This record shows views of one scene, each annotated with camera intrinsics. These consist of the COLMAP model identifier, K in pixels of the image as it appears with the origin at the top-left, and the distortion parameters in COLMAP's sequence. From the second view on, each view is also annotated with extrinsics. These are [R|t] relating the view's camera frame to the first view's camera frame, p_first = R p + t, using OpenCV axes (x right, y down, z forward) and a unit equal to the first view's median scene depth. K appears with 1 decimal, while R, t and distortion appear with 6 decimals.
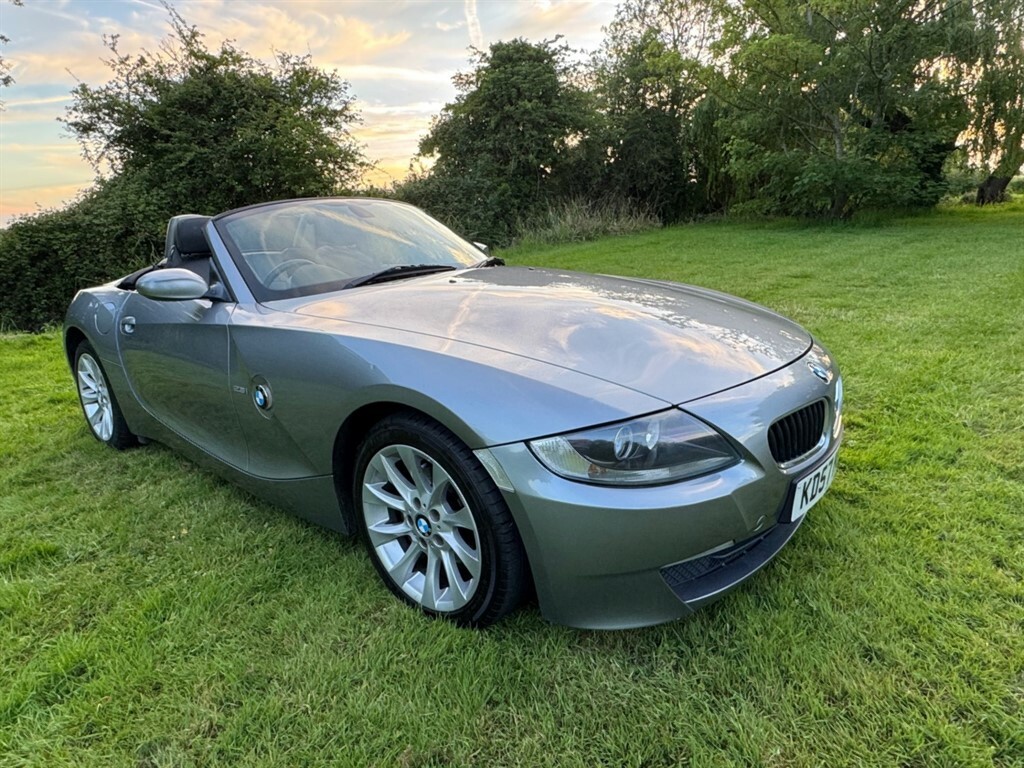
lens RADIAL K [[609.7, 0, 505.4], [0, 609.7, 375.6], [0, 0, 1]] dist [-0.005156, 0.002850]
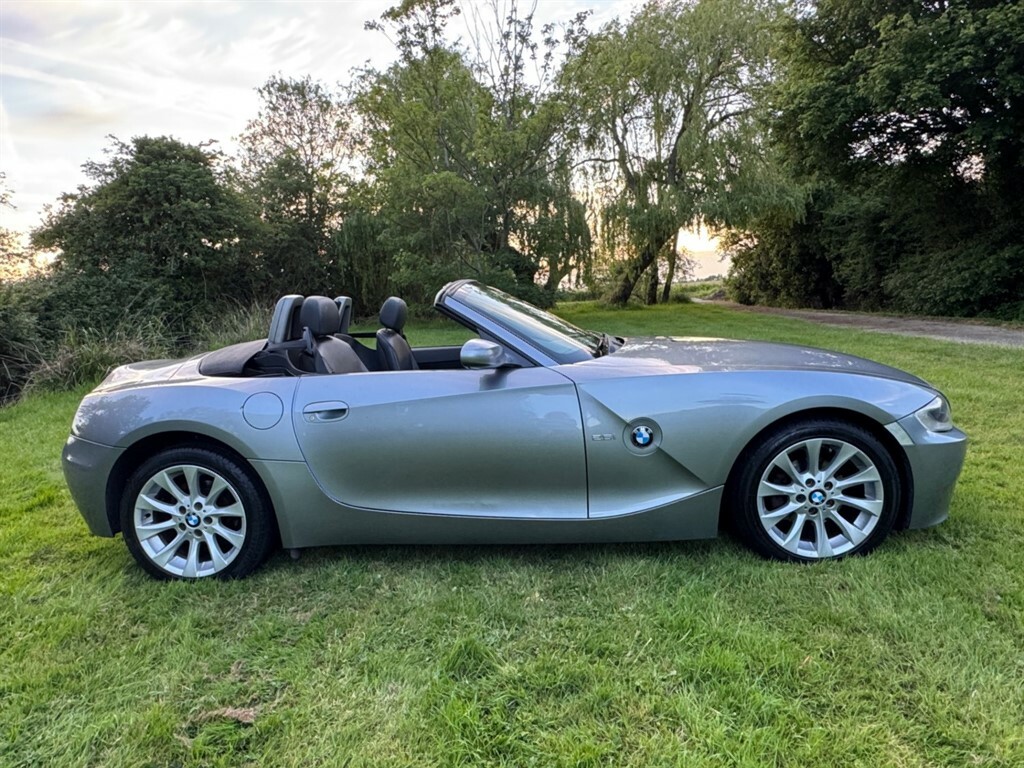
lens RADIAL K [[609.7, 0, 507.8], [0, 609.7, 380.4], [0, 0, 1]] dist [-0.005156, 0.002850]
pose [[0.805056, -0.066697, 0.589437, -0.222798], [0.161106, 0.980894, -0.109048, 0.002819], [-0.570902, 0.182752, 0.800420, 0.033663]]
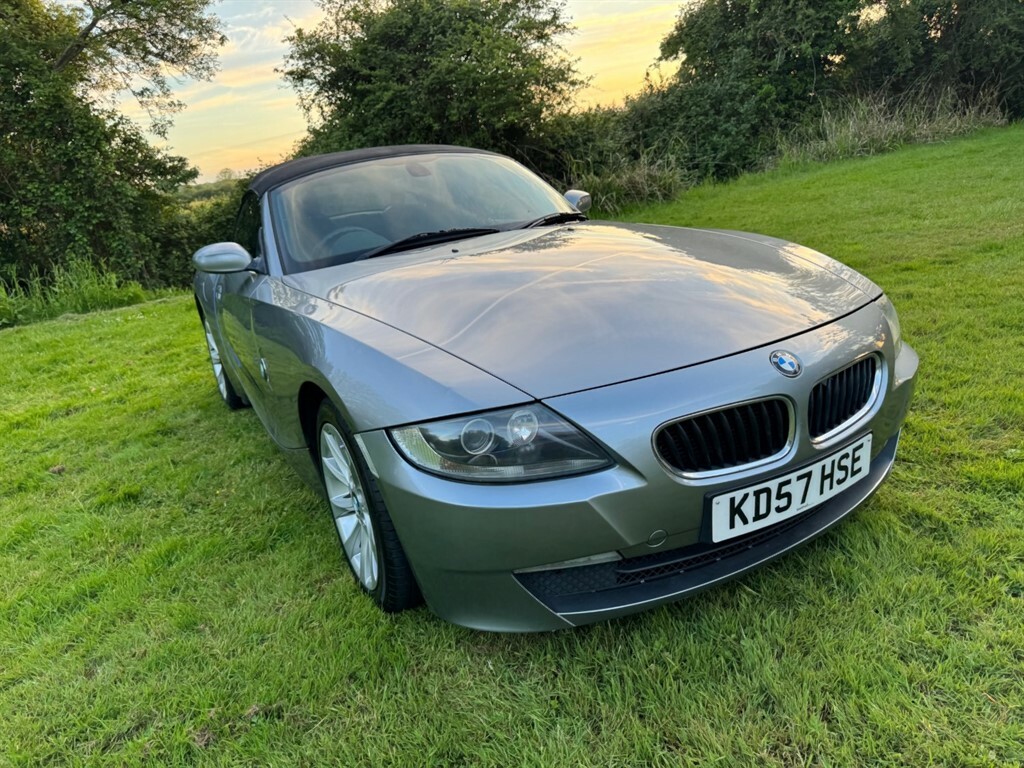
lens RADIAL K [[727.3, 0, 515.3], [0, 727.3, 385.5], [0, 0, 1]] dist [0.015031, -0.018788]
pose [[0.933054, 0.039998, -0.357506, 0.078971], [-0.012487, 0.996802, 0.078932, -0.007229], [0.359519, -0.069183, 0.930569, -0.002613]]
